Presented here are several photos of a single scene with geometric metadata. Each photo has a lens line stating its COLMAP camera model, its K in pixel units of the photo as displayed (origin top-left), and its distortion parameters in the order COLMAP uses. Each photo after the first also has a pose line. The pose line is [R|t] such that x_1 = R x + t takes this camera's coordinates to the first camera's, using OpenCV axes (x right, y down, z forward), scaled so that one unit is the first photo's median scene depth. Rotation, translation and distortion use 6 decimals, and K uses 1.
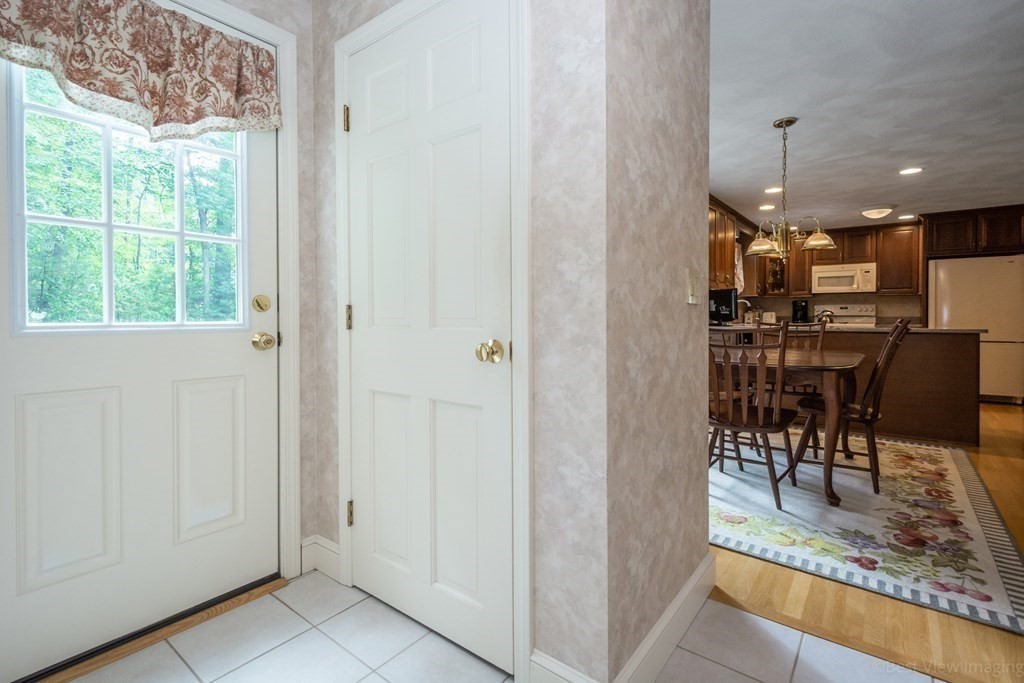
lens RADIAL K [[478.3, 0, 505.2], [0, 478.3, 321.9], [0, 0, 1]] dist [0.005599, -0.001582]
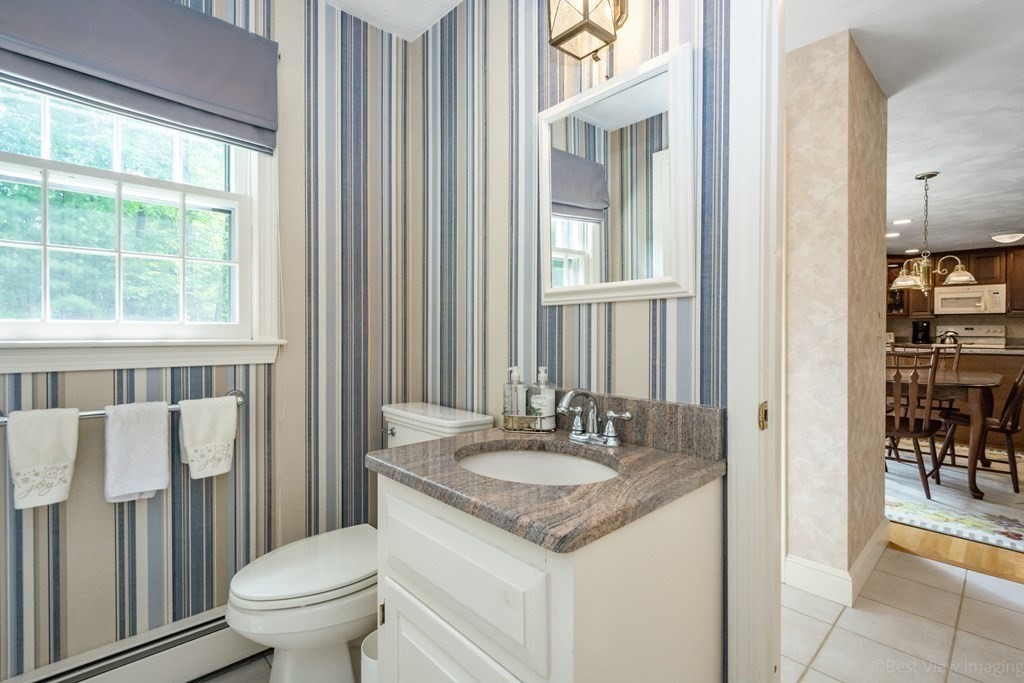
lens RADIAL K [[478.3, 0, 514.1], [0, 478.3, 334.1], [0, 0, 1]] dist [0.005599, -0.001582]
pose [[0.991532, 0.005600, -0.129740, -0.297076], [-0.006260, 0.999969, -0.004687, -0.019671], [0.129709, 0.005459, 0.991537, -0.330718]]
